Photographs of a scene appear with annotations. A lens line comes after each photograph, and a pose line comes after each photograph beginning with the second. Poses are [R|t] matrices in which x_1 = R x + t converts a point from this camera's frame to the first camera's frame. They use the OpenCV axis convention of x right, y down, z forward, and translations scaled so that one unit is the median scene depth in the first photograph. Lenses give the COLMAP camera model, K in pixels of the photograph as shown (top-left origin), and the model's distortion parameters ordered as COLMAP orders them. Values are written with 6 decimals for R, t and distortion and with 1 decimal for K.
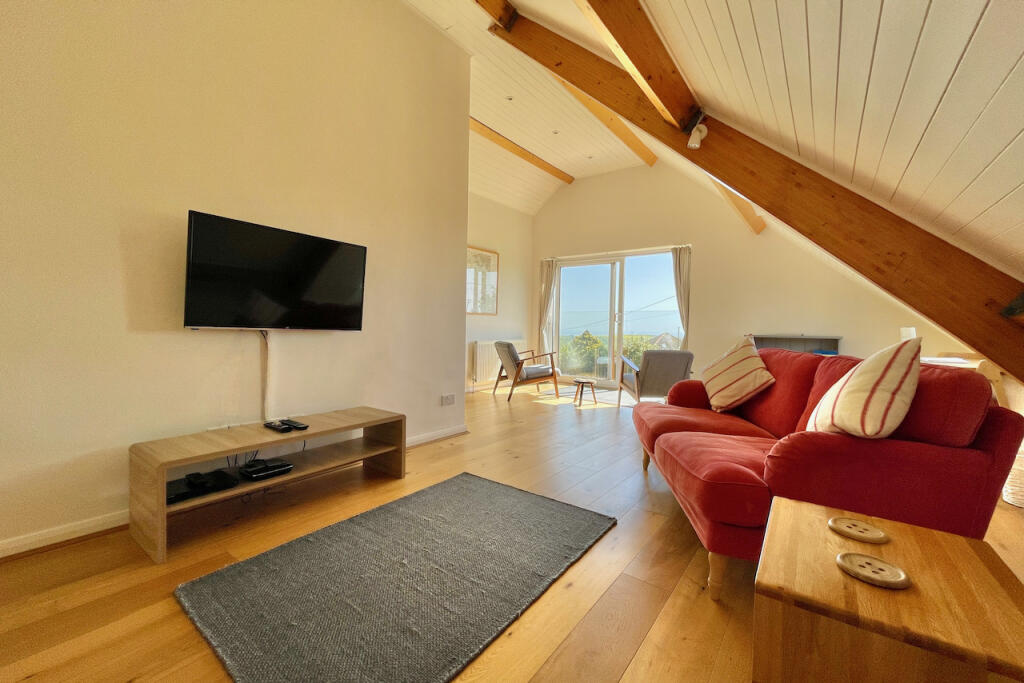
lens RADIAL K [[421.7, 0, 512.0], [0, 421.7, 341.5], [0, 0, 1]] dist [-0.001419, -0.000137]
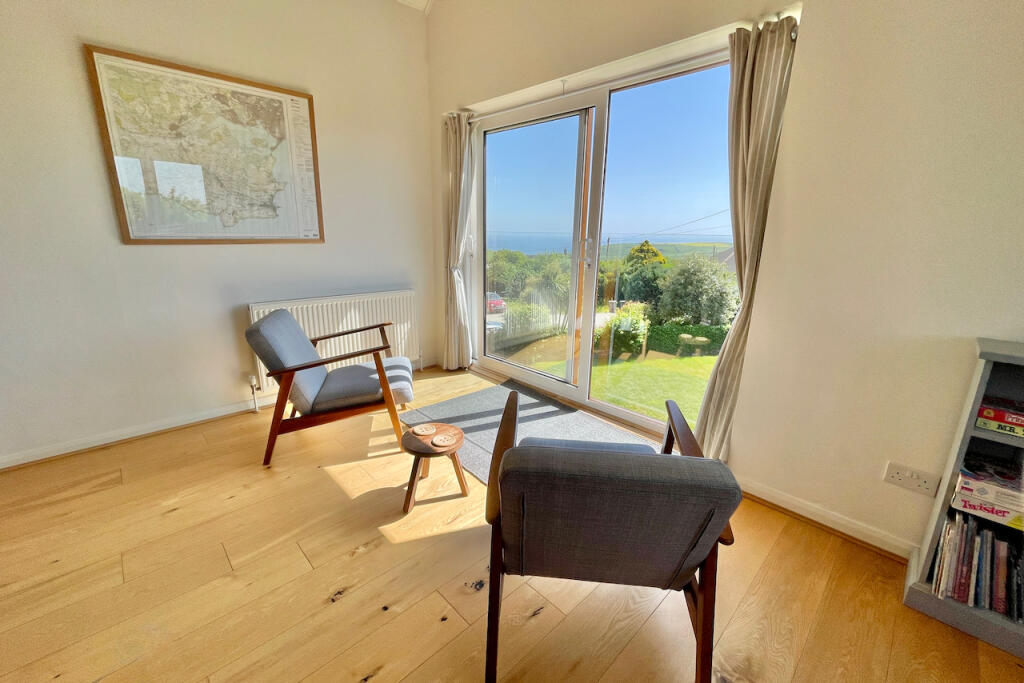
lens RADIAL K [[421.7, 0, 512.0], [0, 421.7, 341.5], [0, 0, 1]] dist [-0.001419, -0.000137]
pose [[0.988925, 0.039286, -0.143121, 0.246517], [-0.007582, 0.976444, 0.215638, -0.058906], [0.148221, -0.212165, 0.965928, 0.568032]]
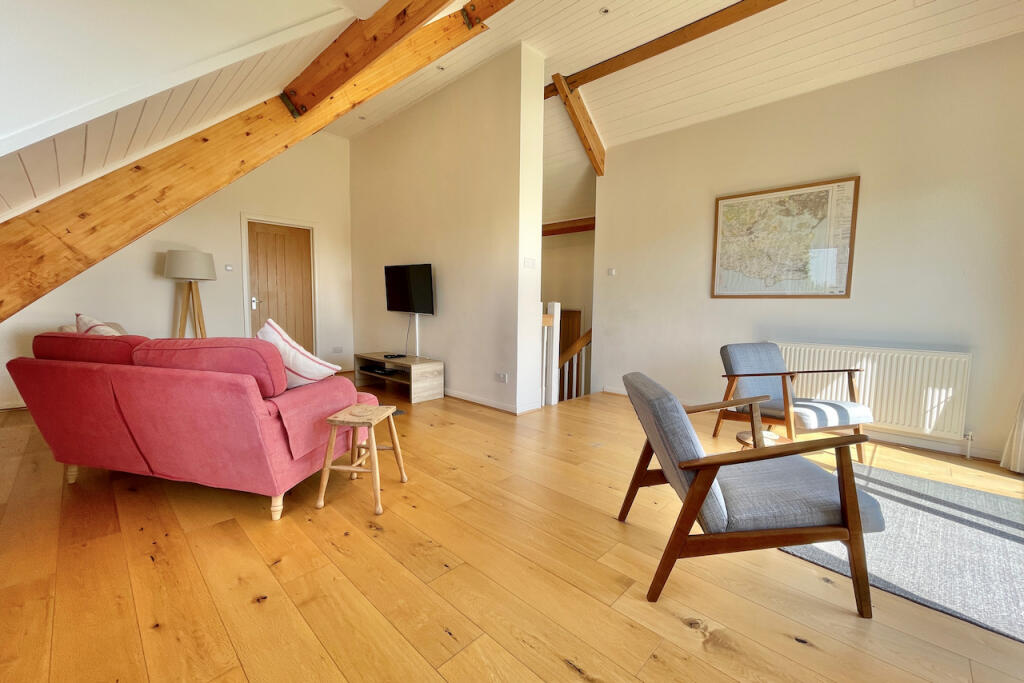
lens RADIAL K [[421.7, 0, 512.0], [0, 421.7, 341.5], [0, 0, 1]] dist [-0.001419, -0.000137]
pose [[-0.125449, 0.065007, -0.989968, 0.549001], [-0.054880, 0.995868, 0.072349, -0.023756], [0.990581, 0.063406, -0.121363, 0.665583]]
